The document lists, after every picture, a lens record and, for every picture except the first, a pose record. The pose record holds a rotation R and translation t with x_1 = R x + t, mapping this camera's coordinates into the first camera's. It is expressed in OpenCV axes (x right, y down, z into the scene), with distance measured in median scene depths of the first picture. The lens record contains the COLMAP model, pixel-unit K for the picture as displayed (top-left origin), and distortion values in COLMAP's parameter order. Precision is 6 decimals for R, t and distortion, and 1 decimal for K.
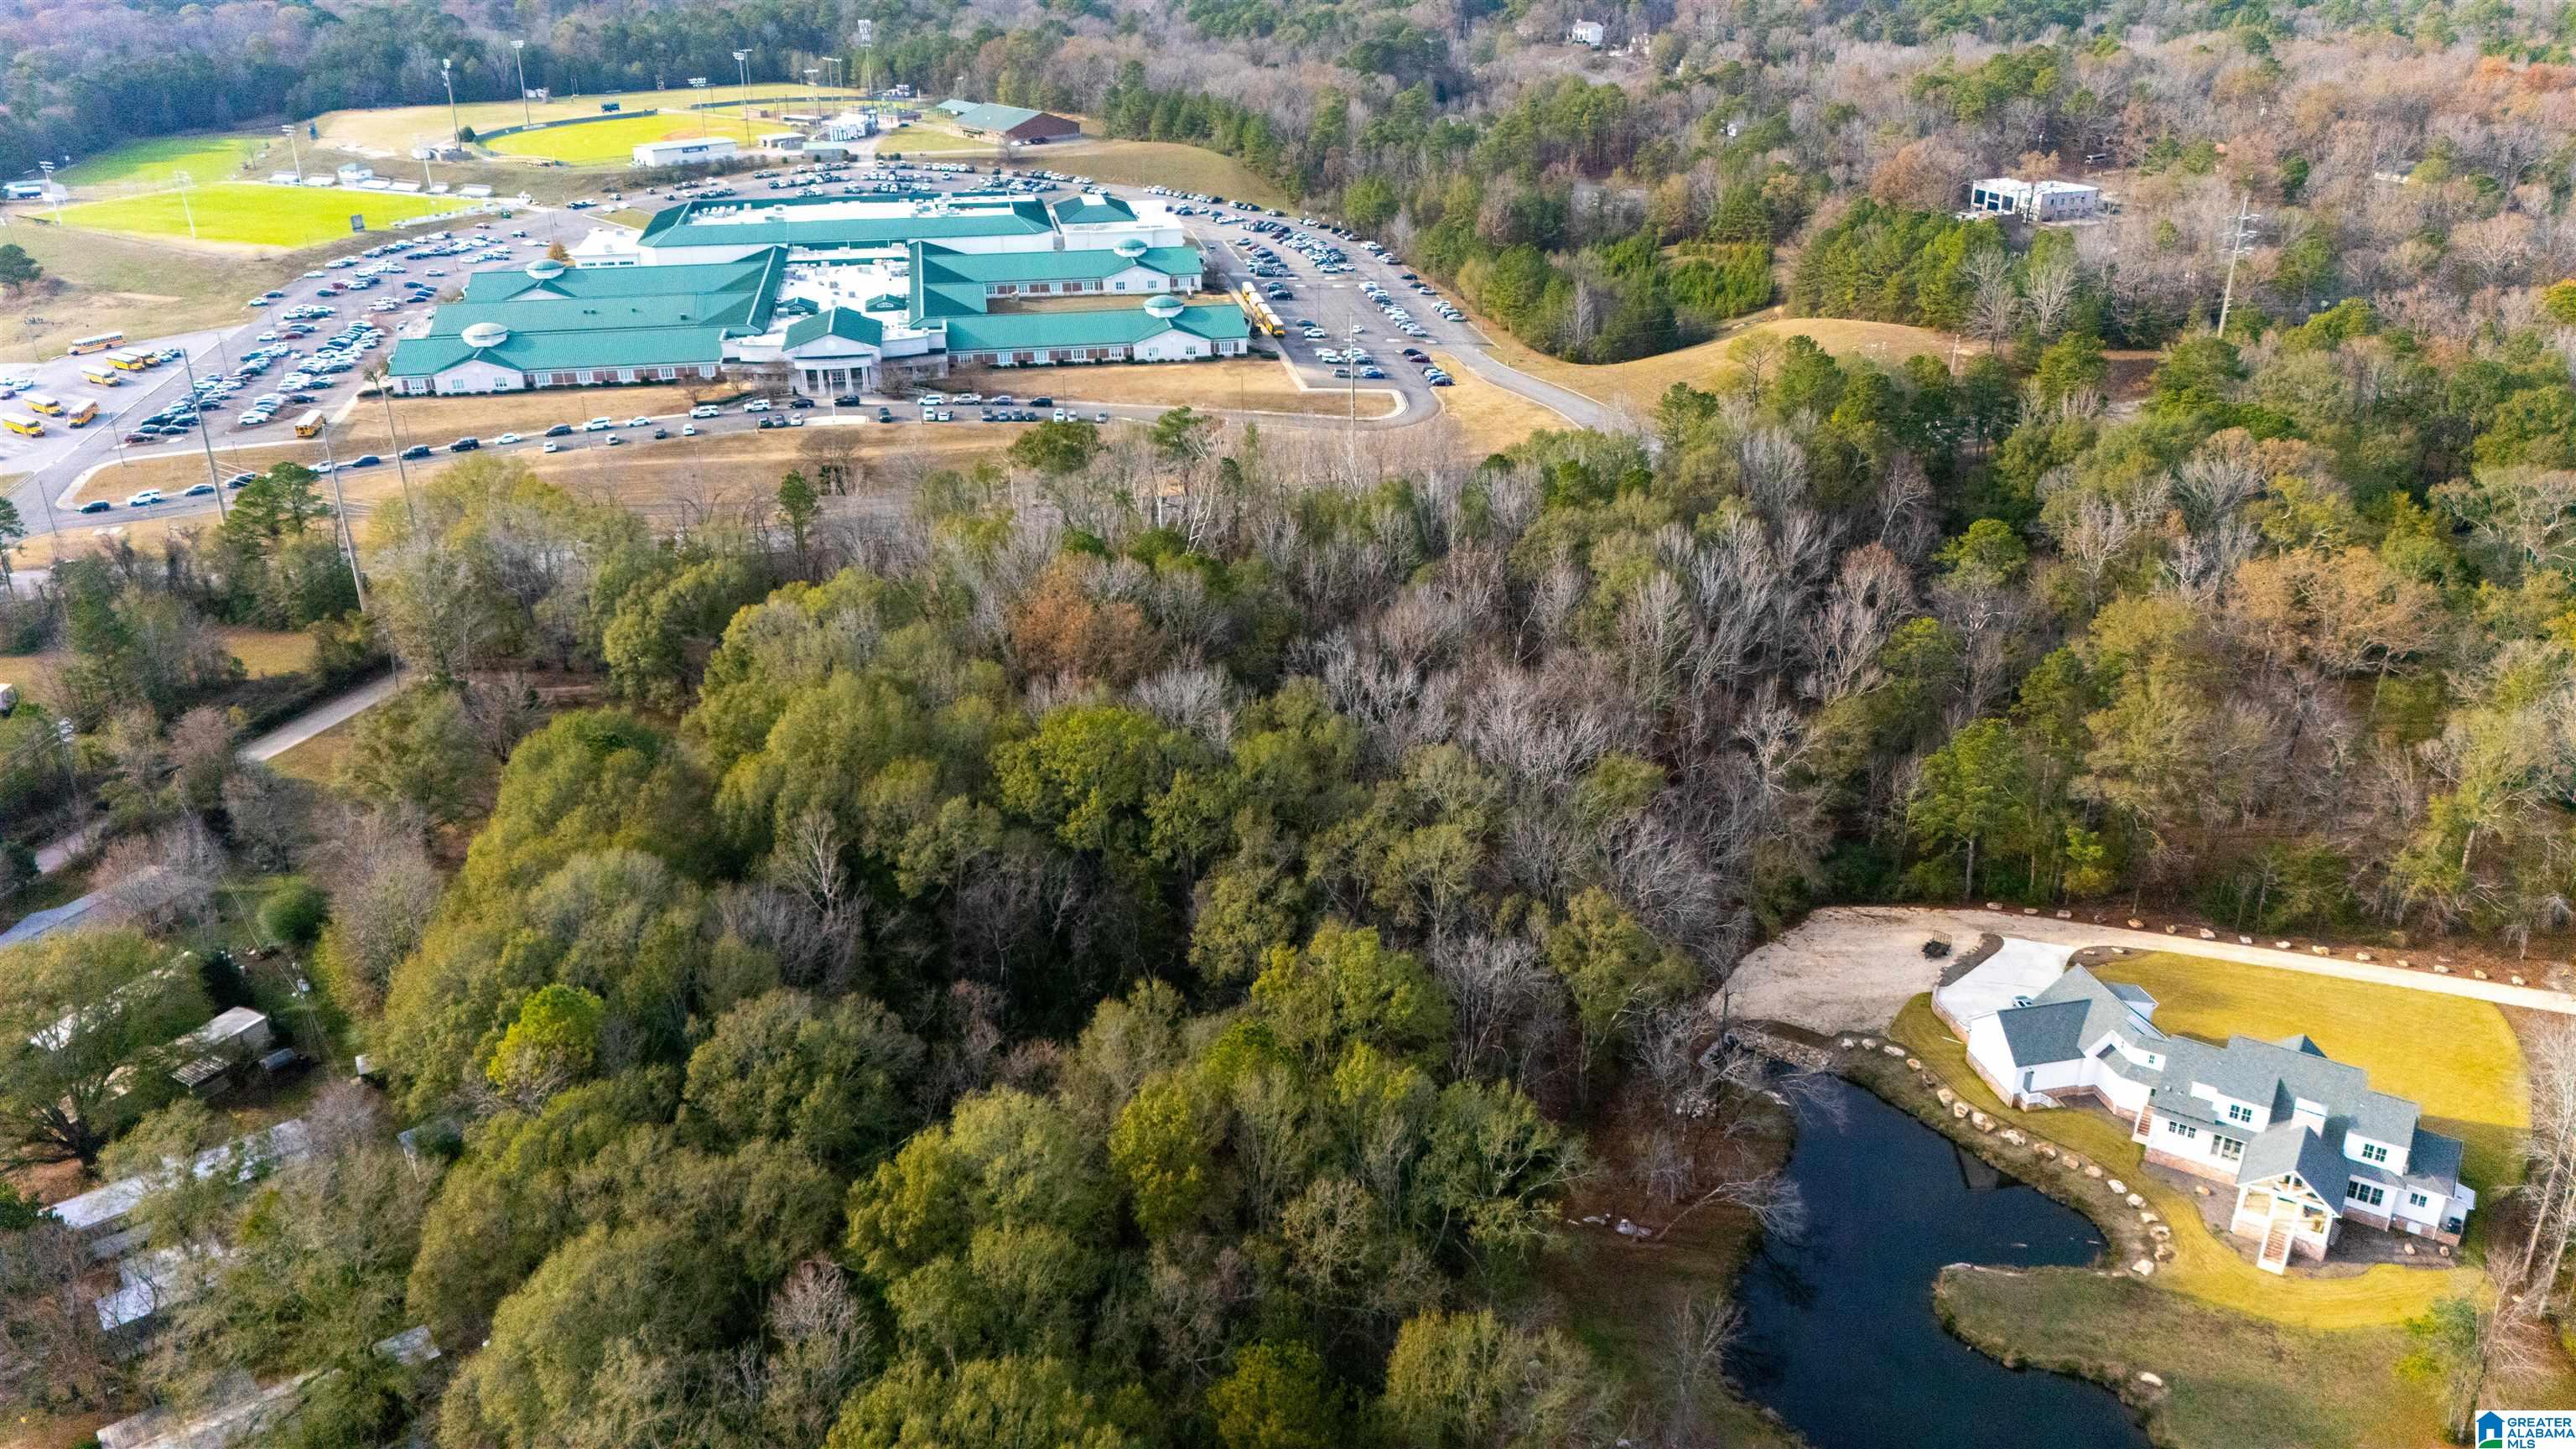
lens RADIAL K [[1895.0, 0, 1296.5], [0, 1895.0, 714.0], [0, 0, 1]] dist [0.072464, -0.074926]
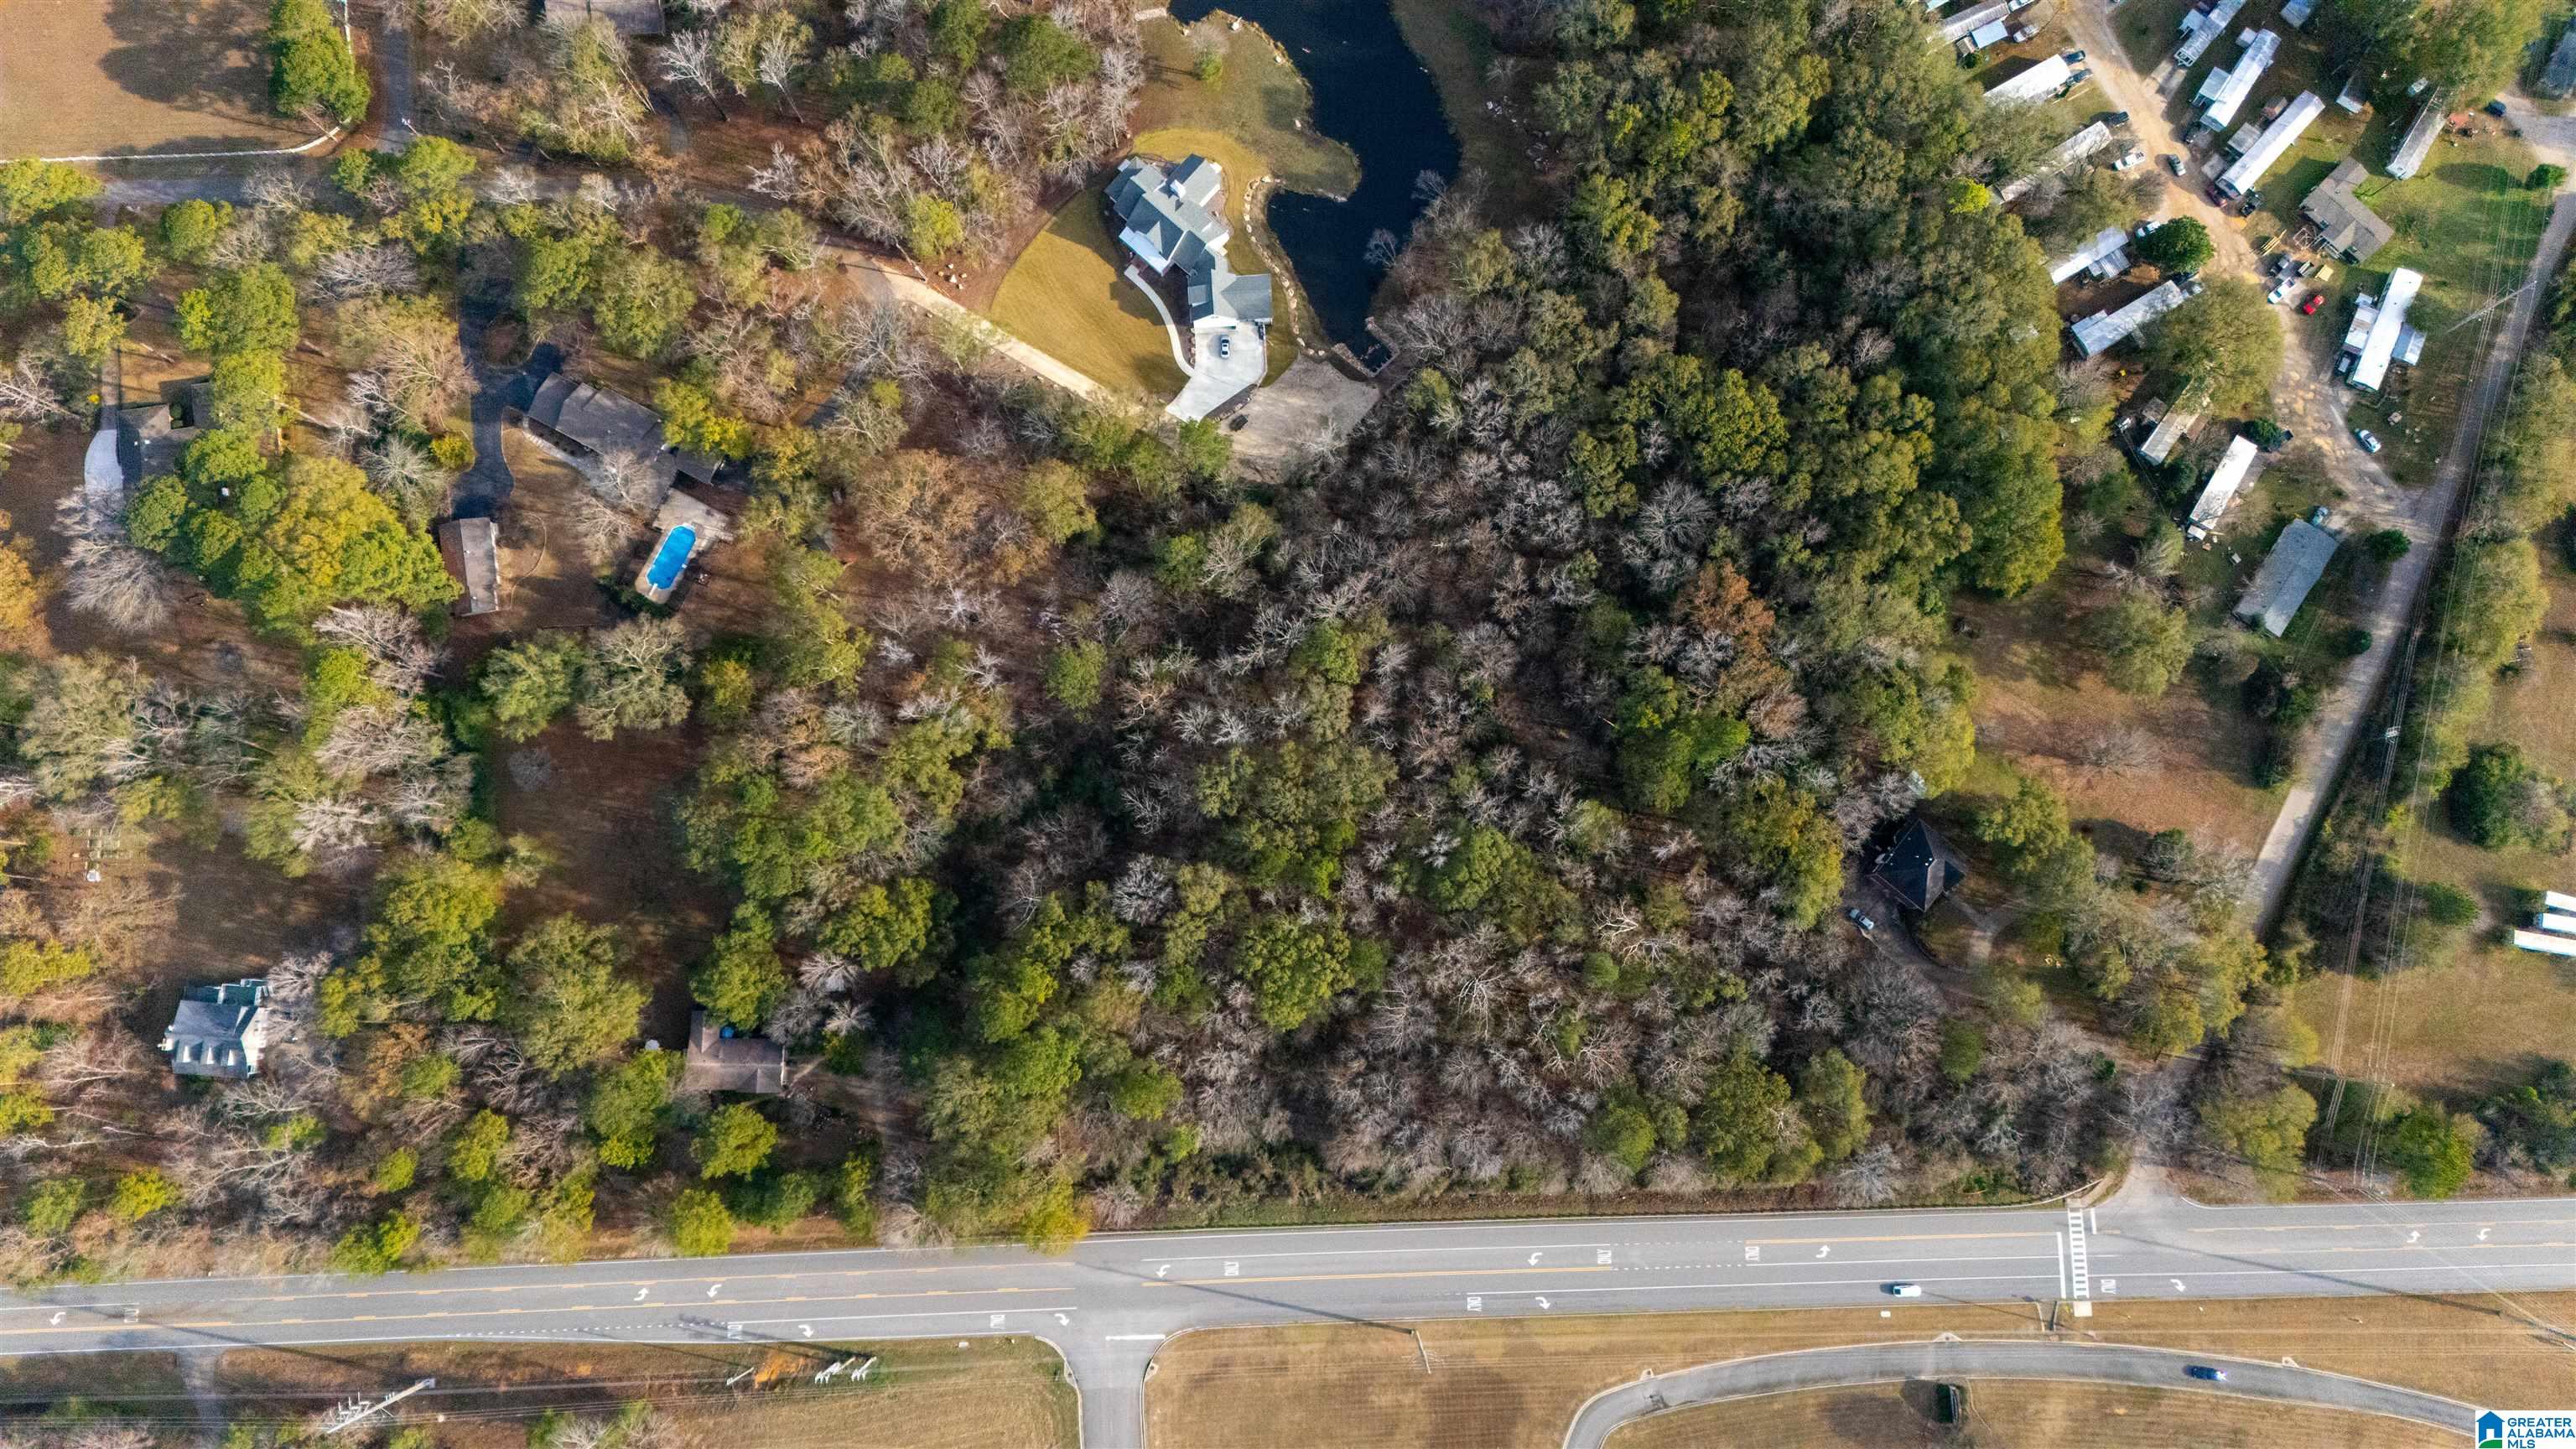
lens RADIAL K [[1891.4, 0, 1296.6], [0, 1891.4, 716.5], [0, 0, 1]] dist [0.069611, -0.070592]
pose [[-0.988384, -0.148028, 0.034420, 0.088991], [0.076368, -0.287942, 0.954598, -0.828276], [-0.131397, 0.946138, 0.295902, 0.363196]]
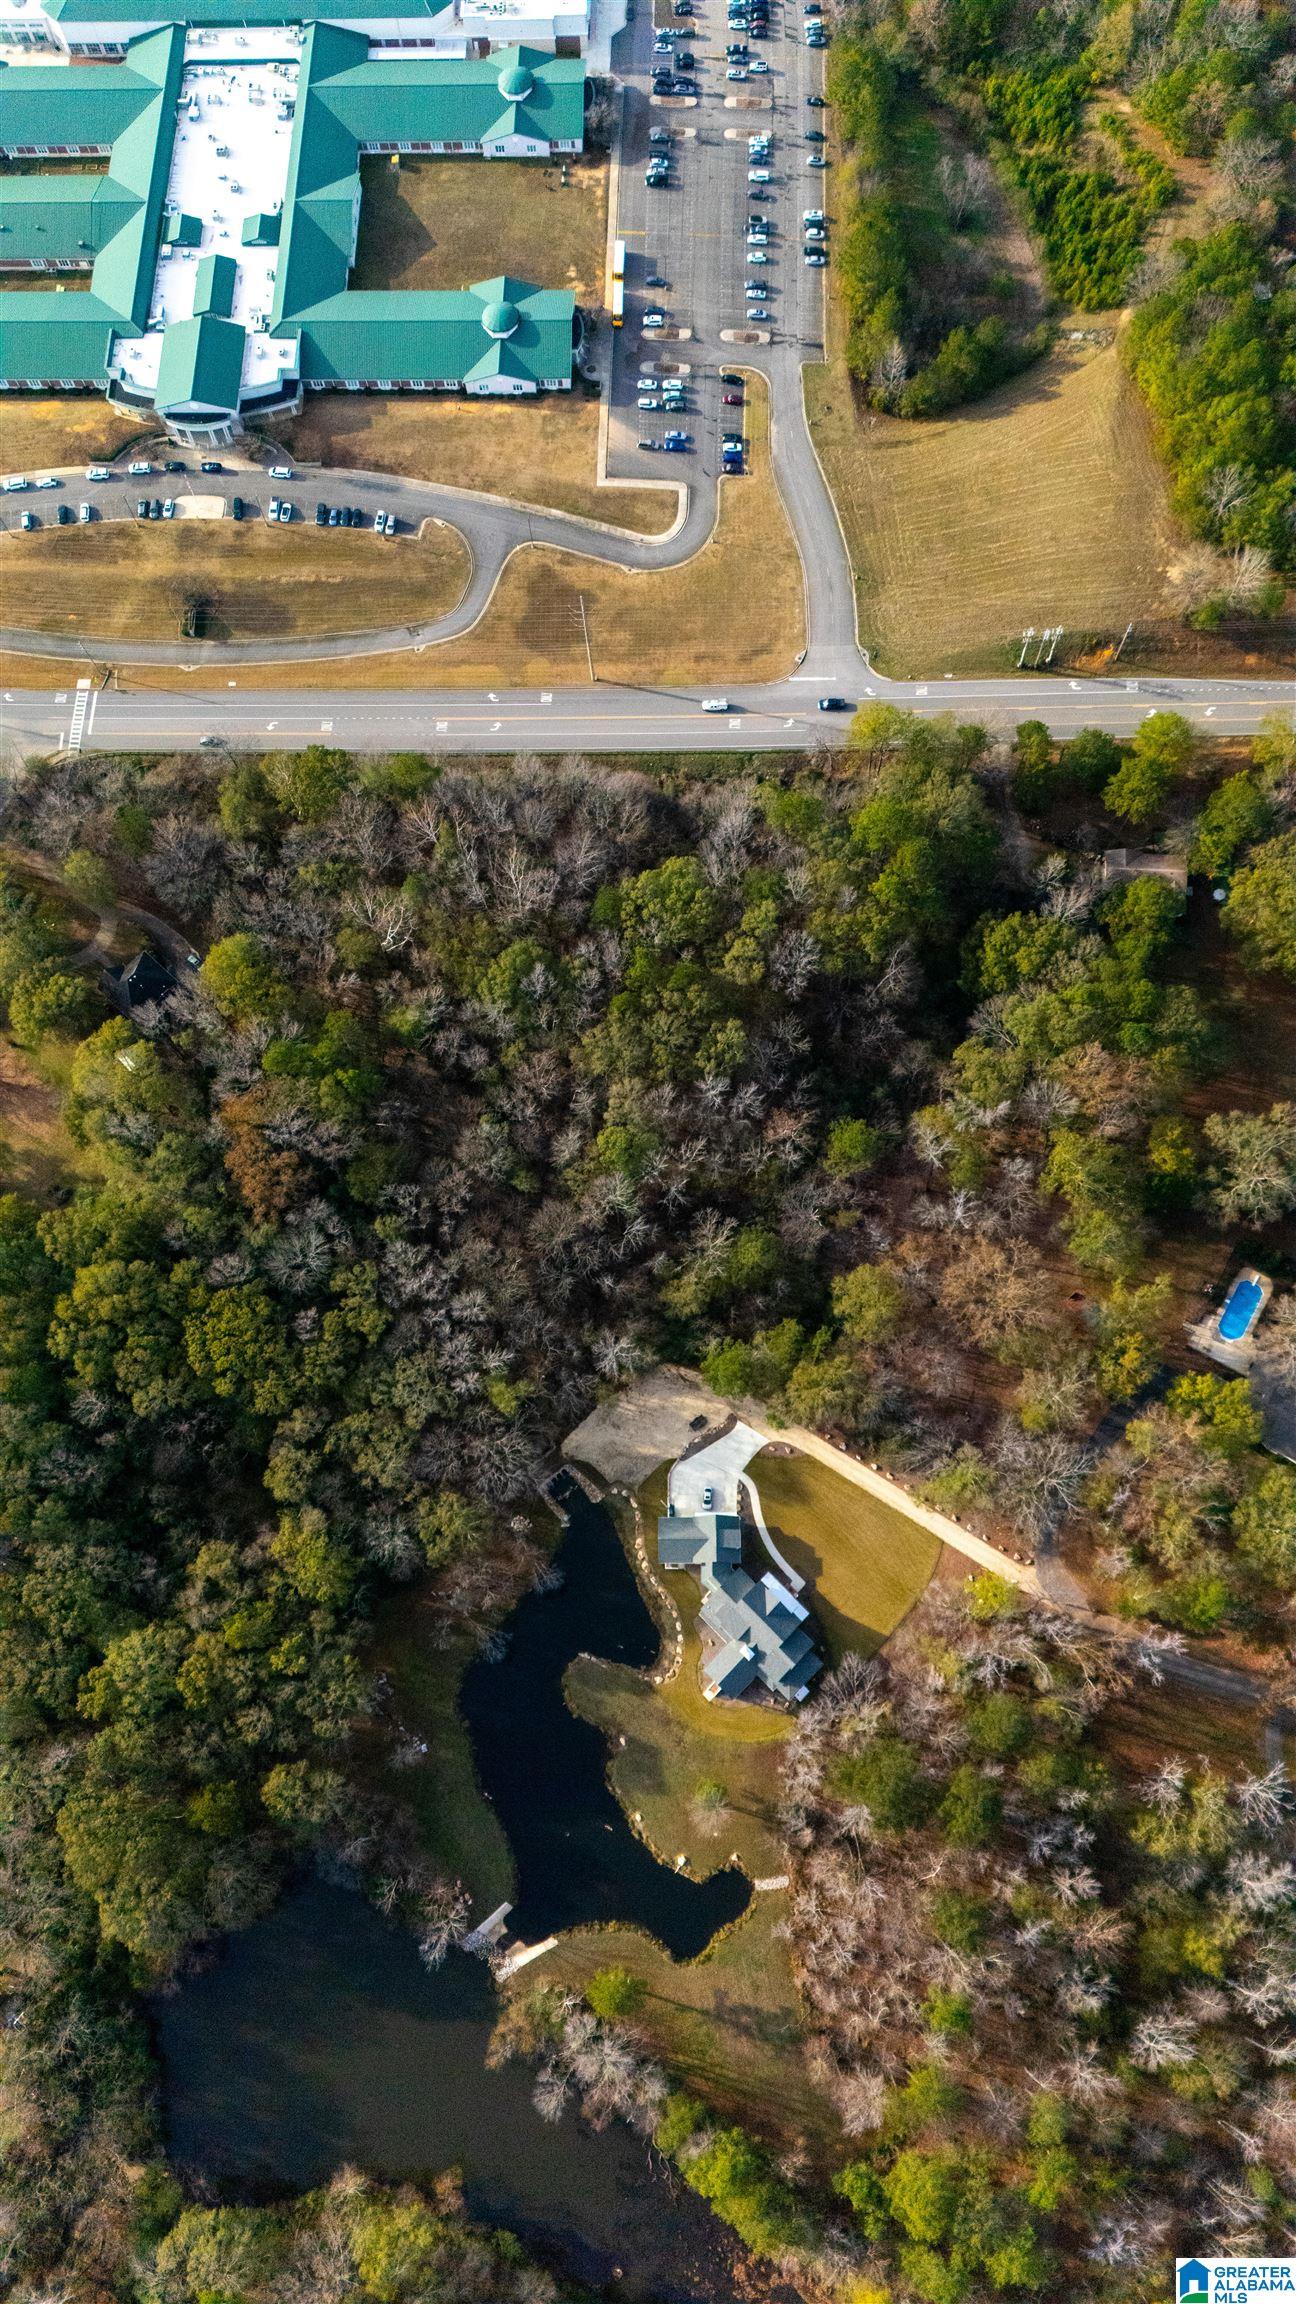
lens RADIAL K [[1694.9, 0, 640.0], [0, 1694.9, 1143.5], [0, 0, 1]] dist [0.072464, -0.074926]
pose [[0.976901, 0.189878, -0.098031, 0.194930], [-0.053429, 0.661217, 0.748290, -0.651852], [0.206903, -0.725768, 0.656088, 0.046751]]
